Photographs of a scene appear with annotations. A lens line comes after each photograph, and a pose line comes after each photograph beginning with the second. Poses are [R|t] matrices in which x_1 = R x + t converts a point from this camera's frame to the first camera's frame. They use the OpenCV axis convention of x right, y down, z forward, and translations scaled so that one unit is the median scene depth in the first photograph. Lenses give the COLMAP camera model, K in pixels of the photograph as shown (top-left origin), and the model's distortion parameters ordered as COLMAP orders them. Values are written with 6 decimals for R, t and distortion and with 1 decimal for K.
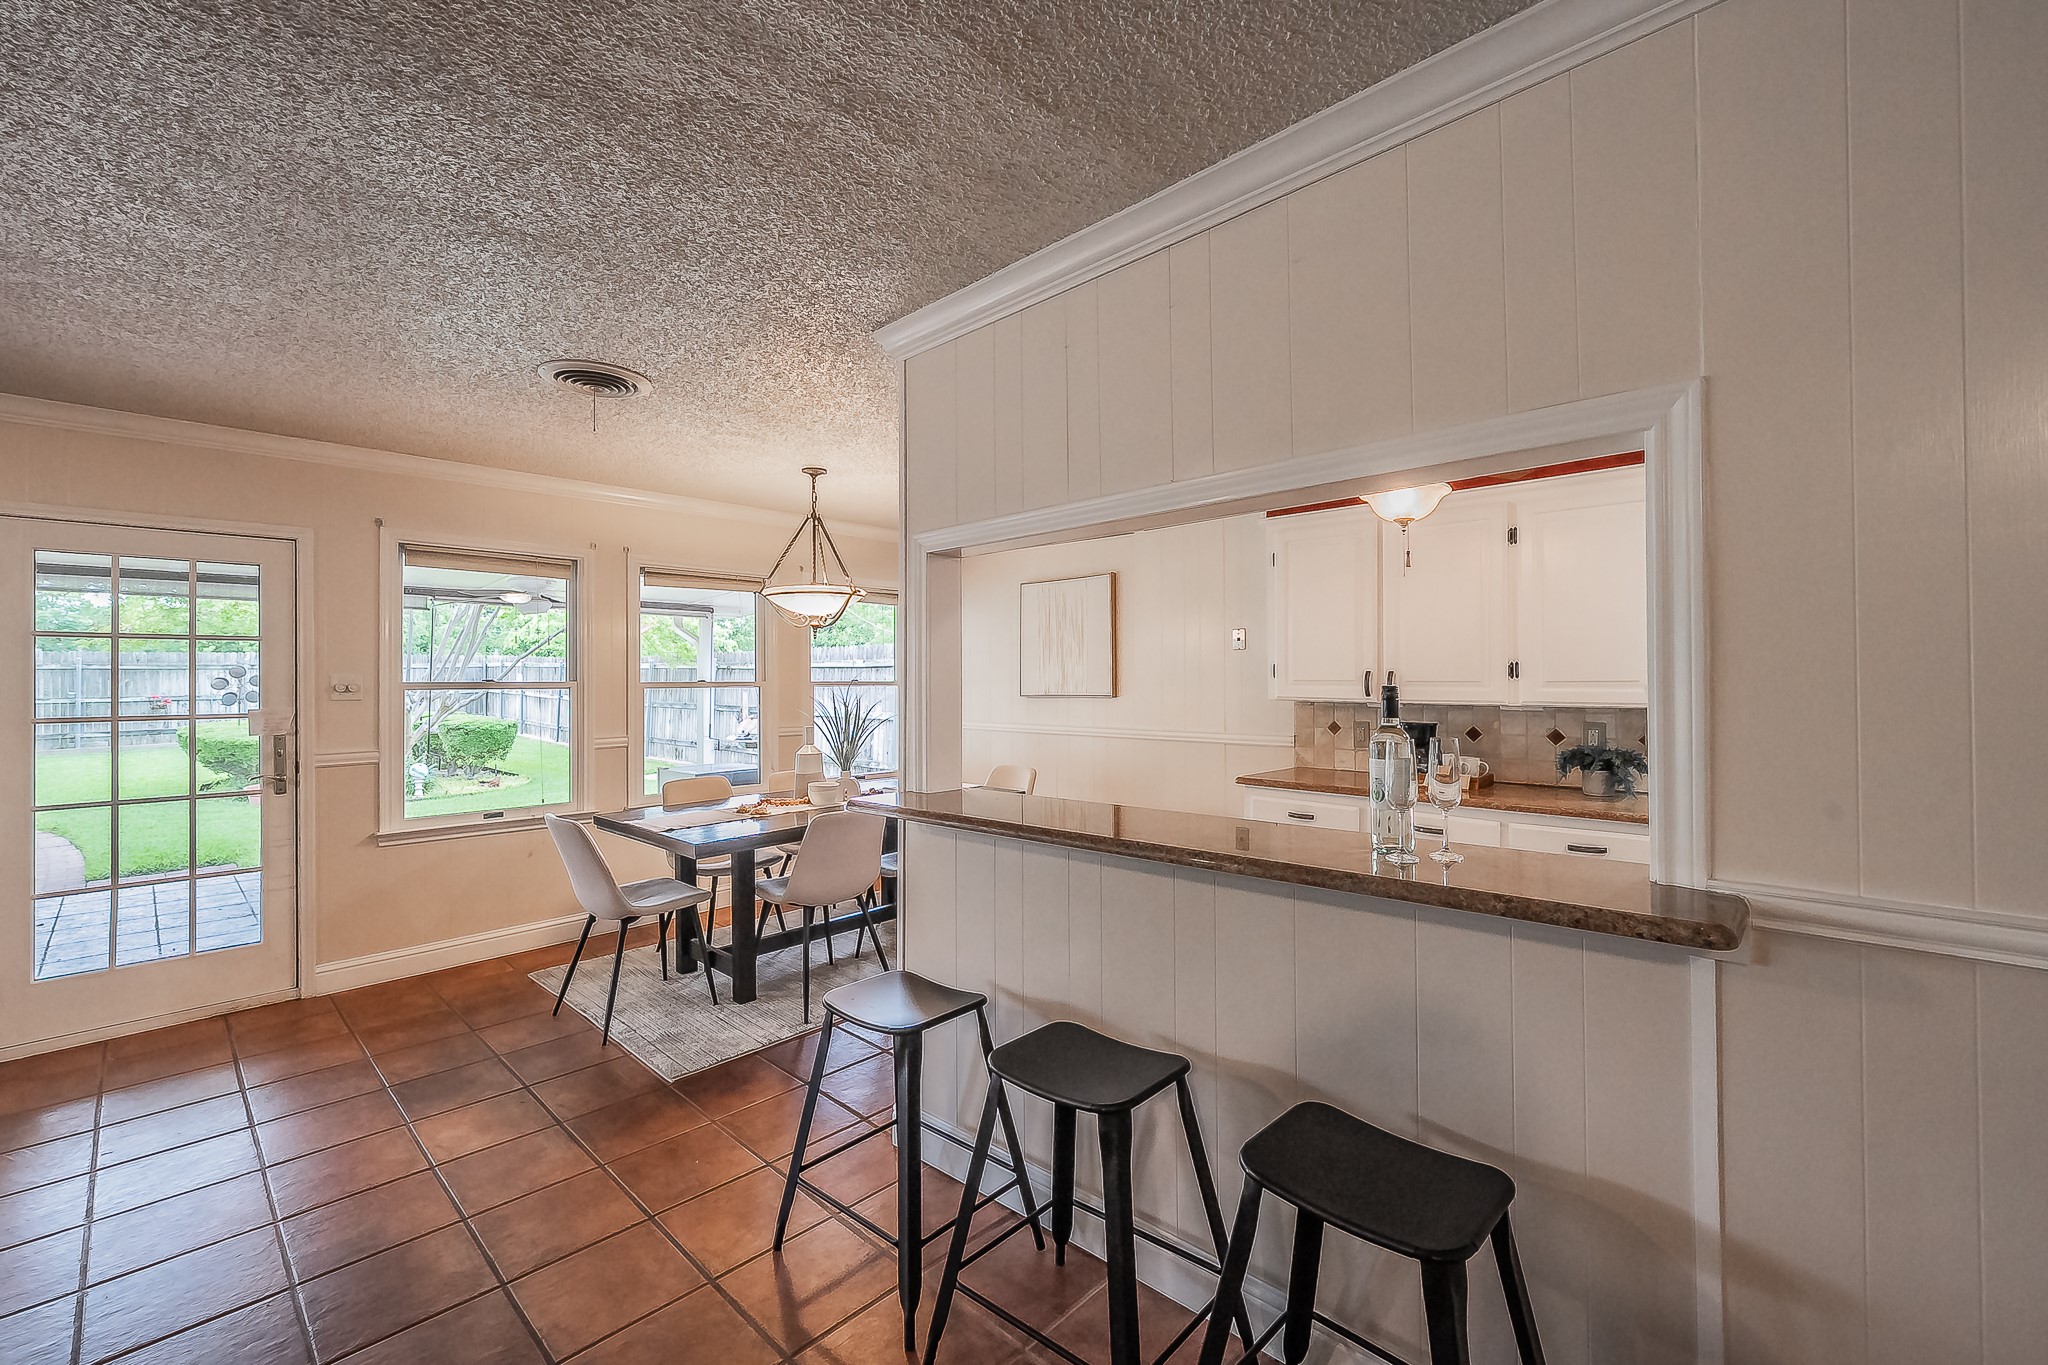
lens RADIAL K [[846.8, 0, 1041.6], [0, 846.8, 667.5], [0, 0, 1]] dist [-0.000680, 0.001254]
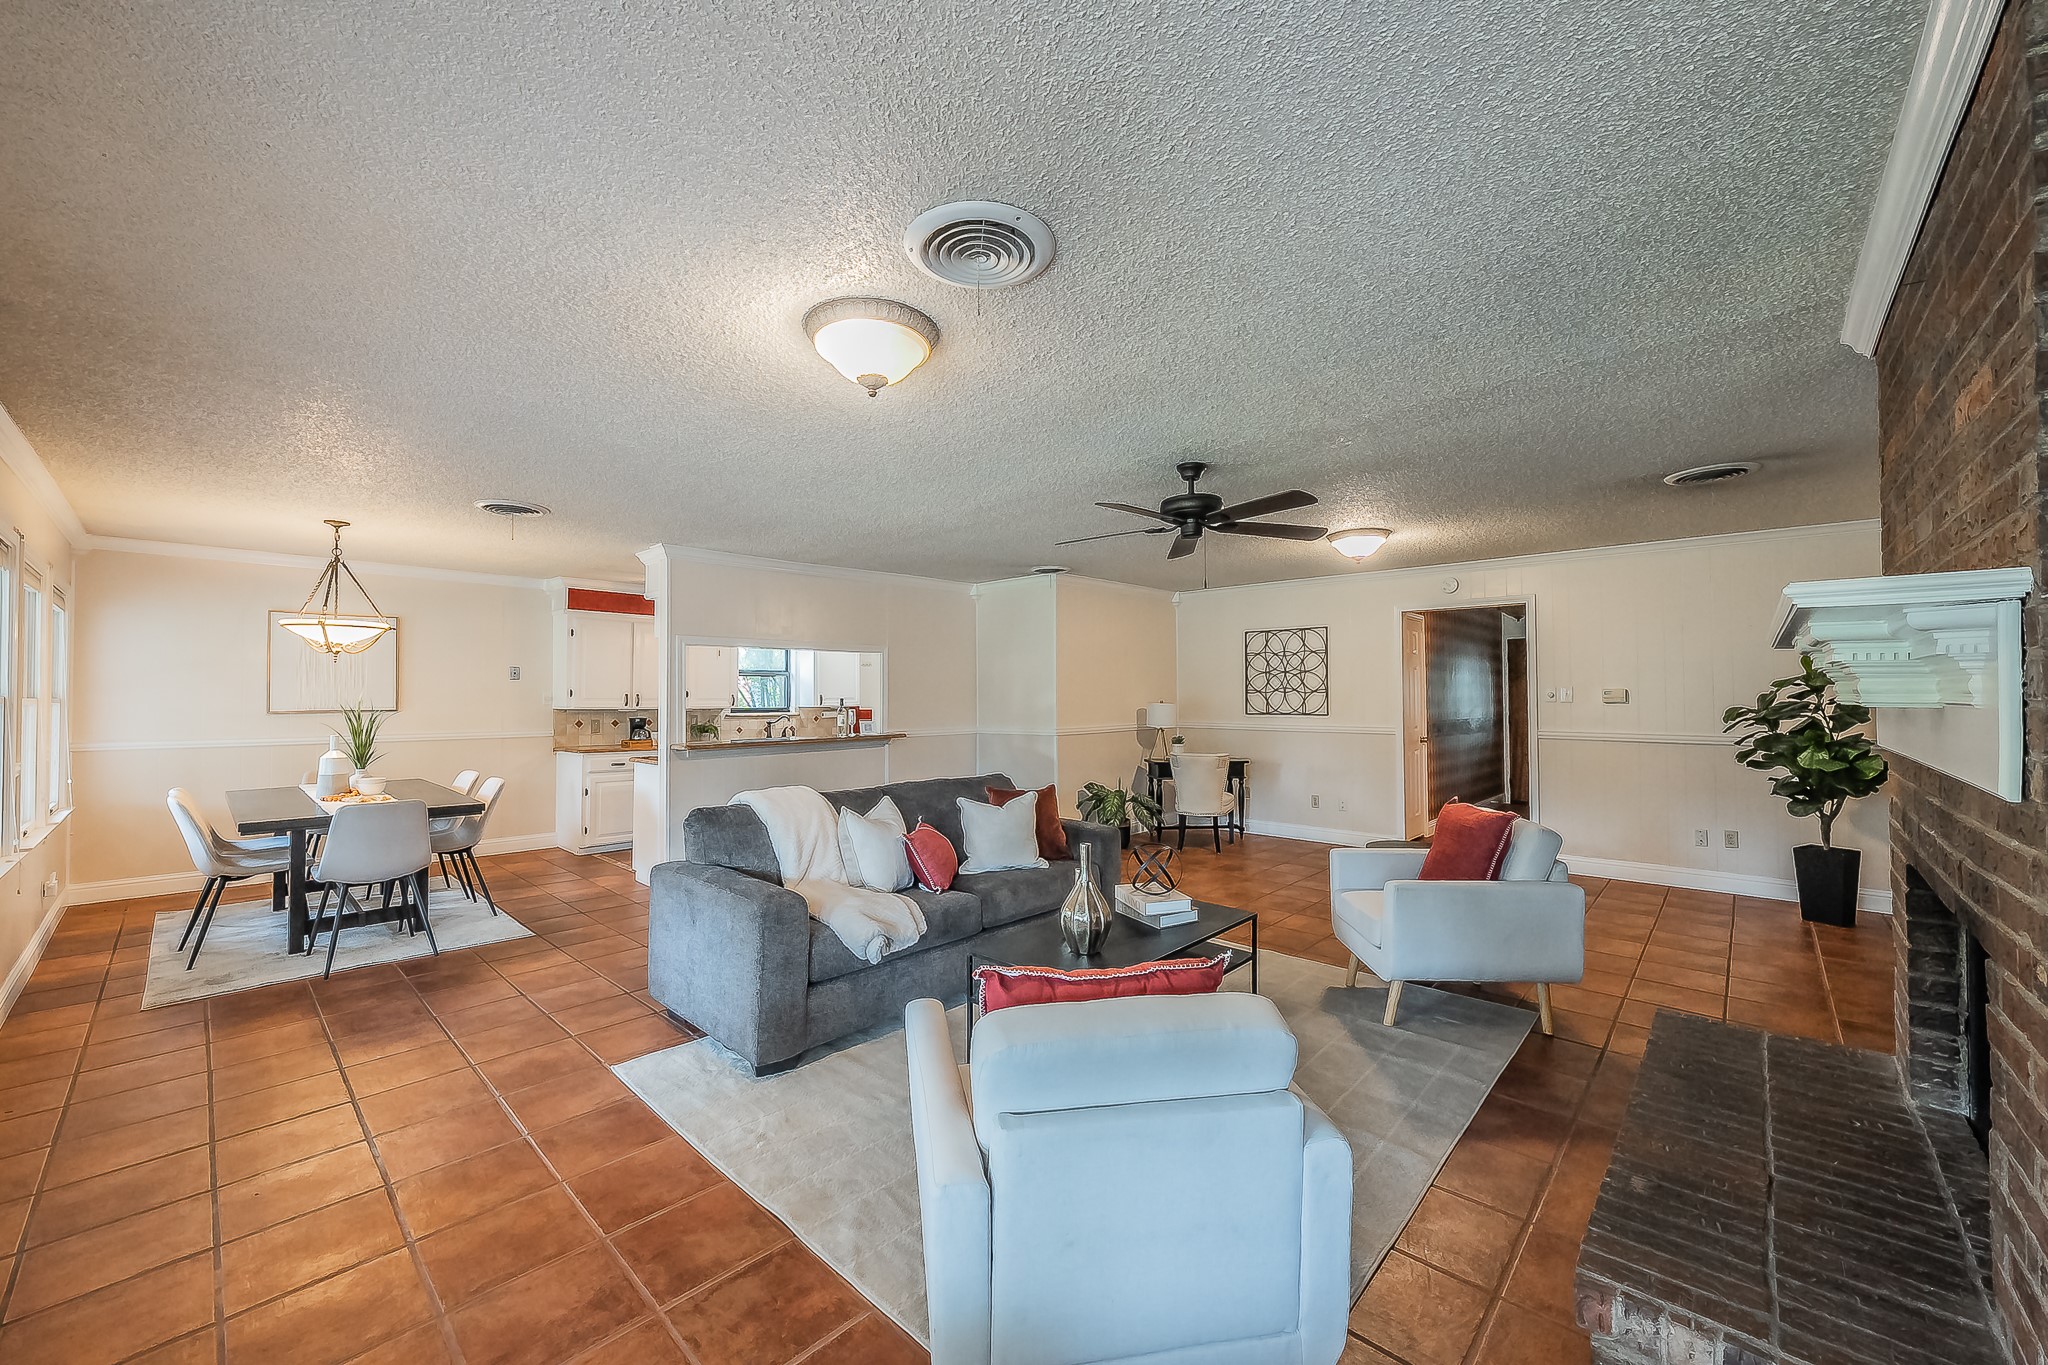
lens RADIAL K [[770.0, 0, 1010.7], [0, 770.0, 670.7], [0, 0, 1]] dist [-0.007062, 0.000377]
pose [[0.024362, 0.040416, 0.998886, -1.640343], [-0.012346, 0.999118, -0.040124, 0.012766], [-0.999627, -0.011354, 0.024839, 0.018037]]
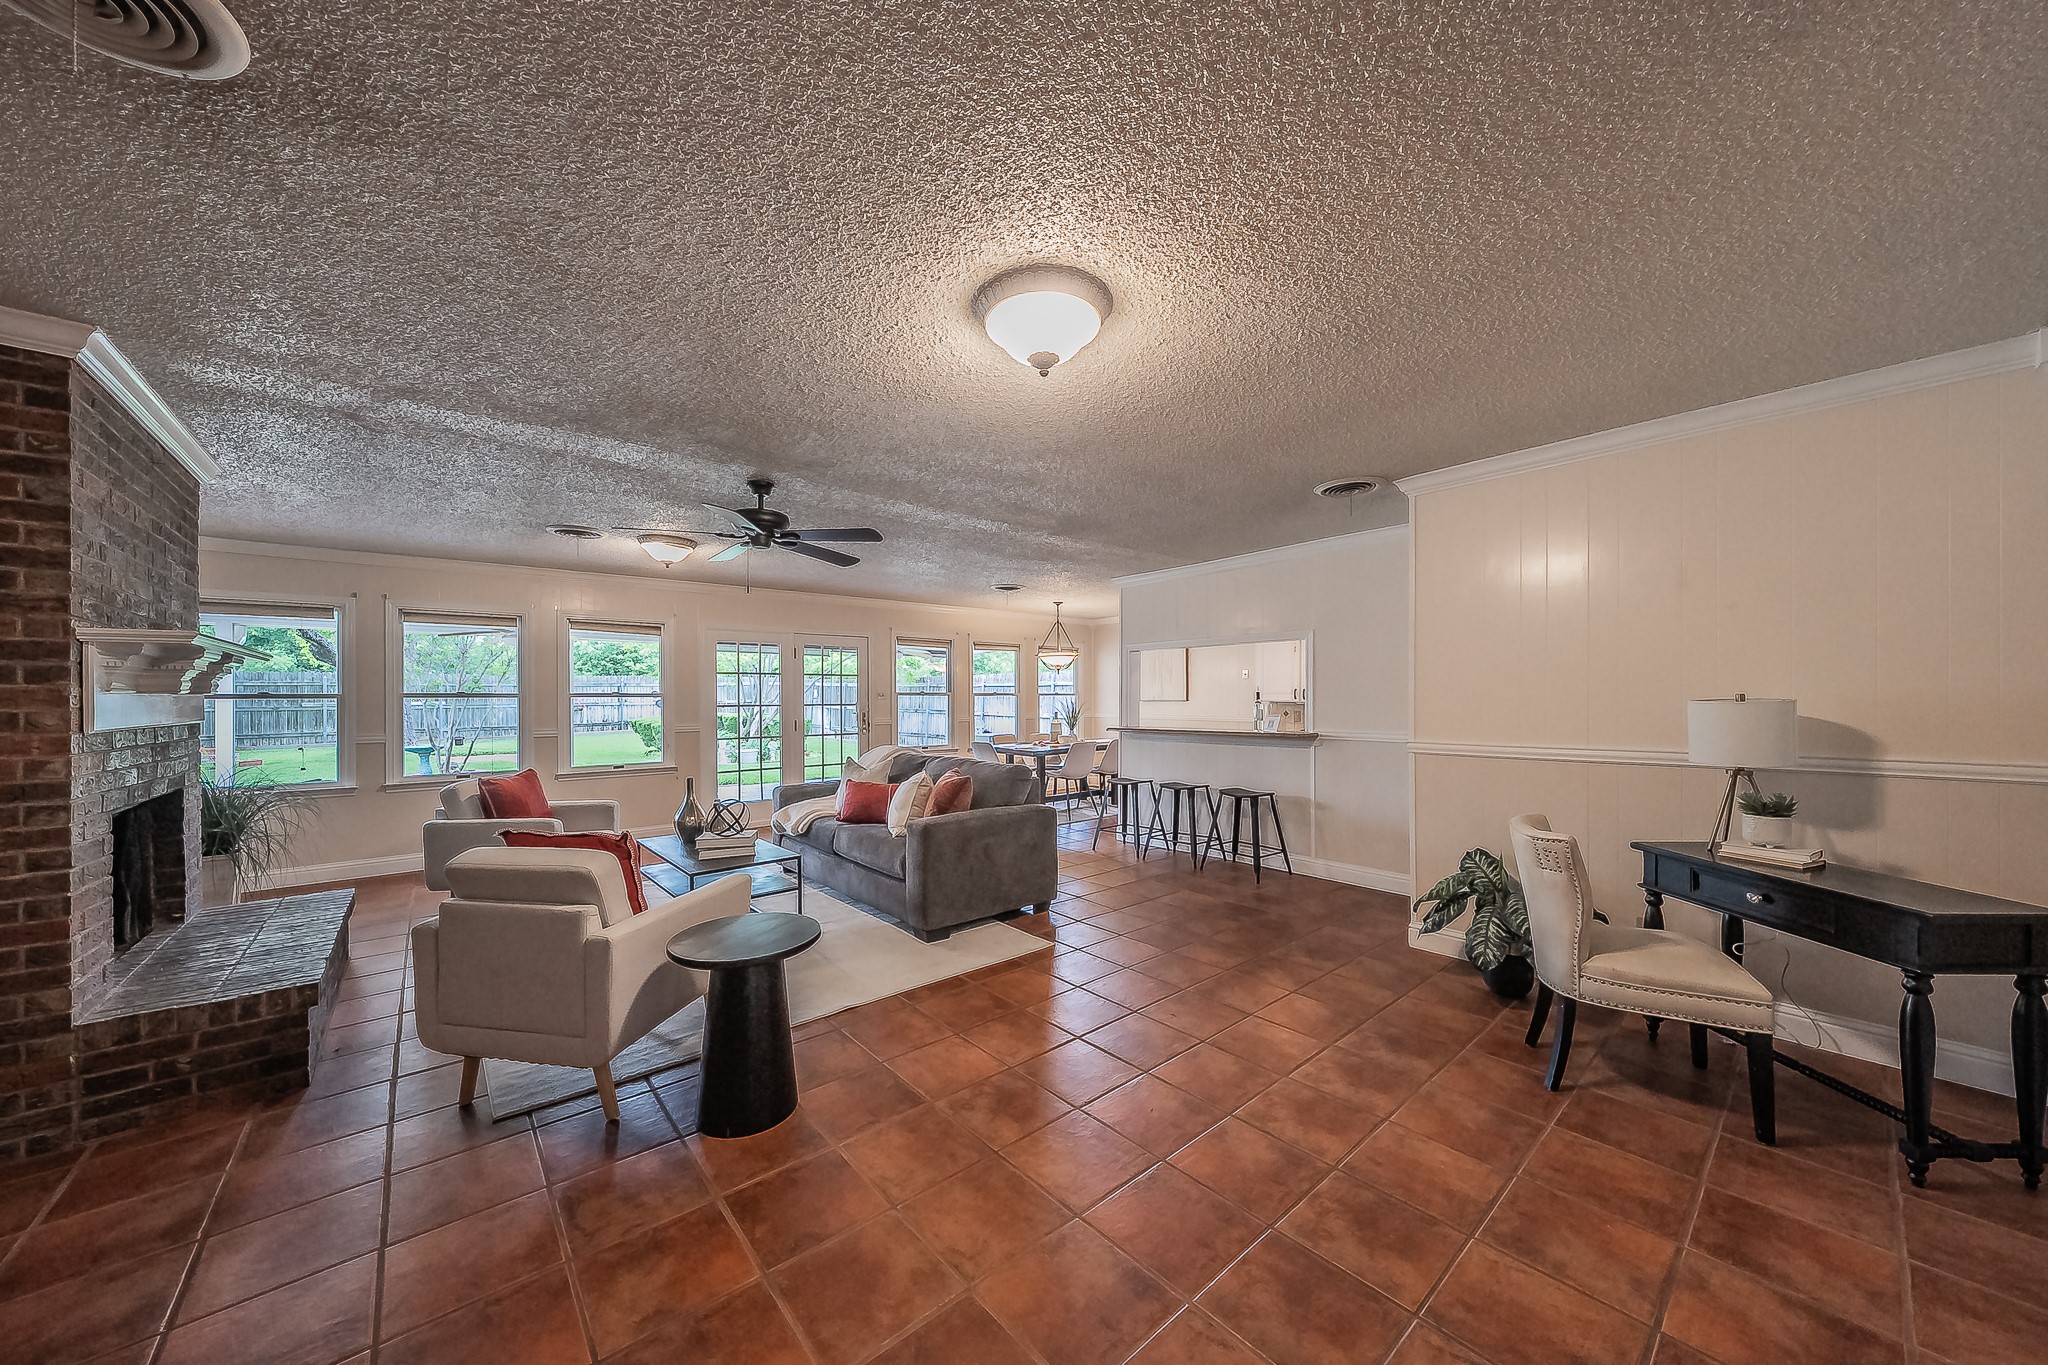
lens RADIAL K [[720.7, 0, 1036.4], [0, 720.7, 694.1], [0, 0, 1]] dist [-0.002607, 0.000069]
pose [[0.994144, 0.002724, -0.108026, -0.129980], [-0.001542, 0.999938, 0.011026, -0.001569], [0.108049, -0.010794, 0.994087, -1.173620]]
